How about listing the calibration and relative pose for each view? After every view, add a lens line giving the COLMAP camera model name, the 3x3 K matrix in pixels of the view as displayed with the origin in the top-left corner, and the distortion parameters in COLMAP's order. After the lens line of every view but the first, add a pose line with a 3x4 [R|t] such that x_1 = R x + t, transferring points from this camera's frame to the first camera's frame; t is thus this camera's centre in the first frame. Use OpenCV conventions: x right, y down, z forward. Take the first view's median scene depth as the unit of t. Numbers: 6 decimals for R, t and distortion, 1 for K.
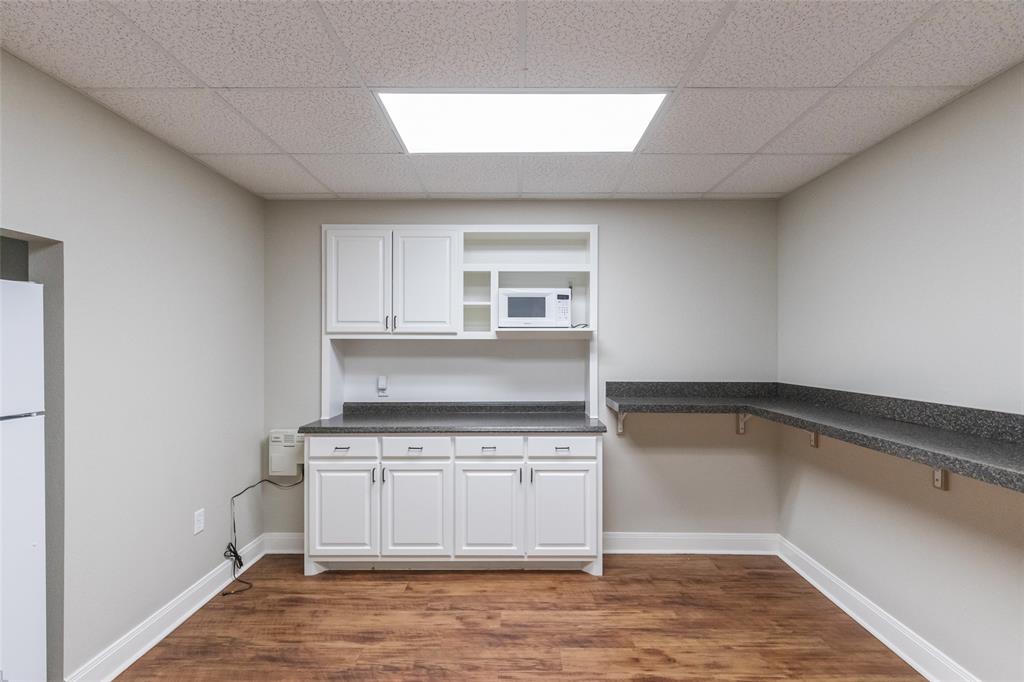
lens RADIAL K [[460.1, 0, 512.0], [0, 460.1, 344.5], [0, 0, 1]] dist [0.009233, -0.000467]
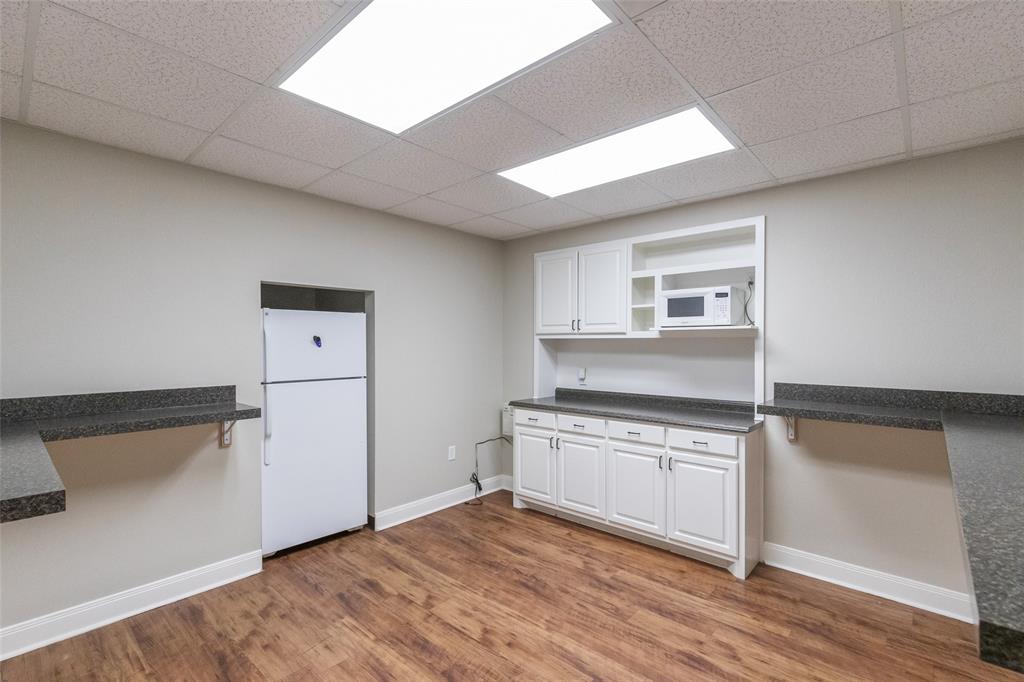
lens RADIAL K [[460.1, 0, 526.2], [0, 460.1, 343.6], [0, 0, 1]] dist [0.009233, -0.000467]
pose [[0.761538, 0.000532, -0.648119, 0.484749], [0.002207, 0.999992, 0.003414, -0.002488], [0.648116, -0.004031, 0.761531, -0.041955]]
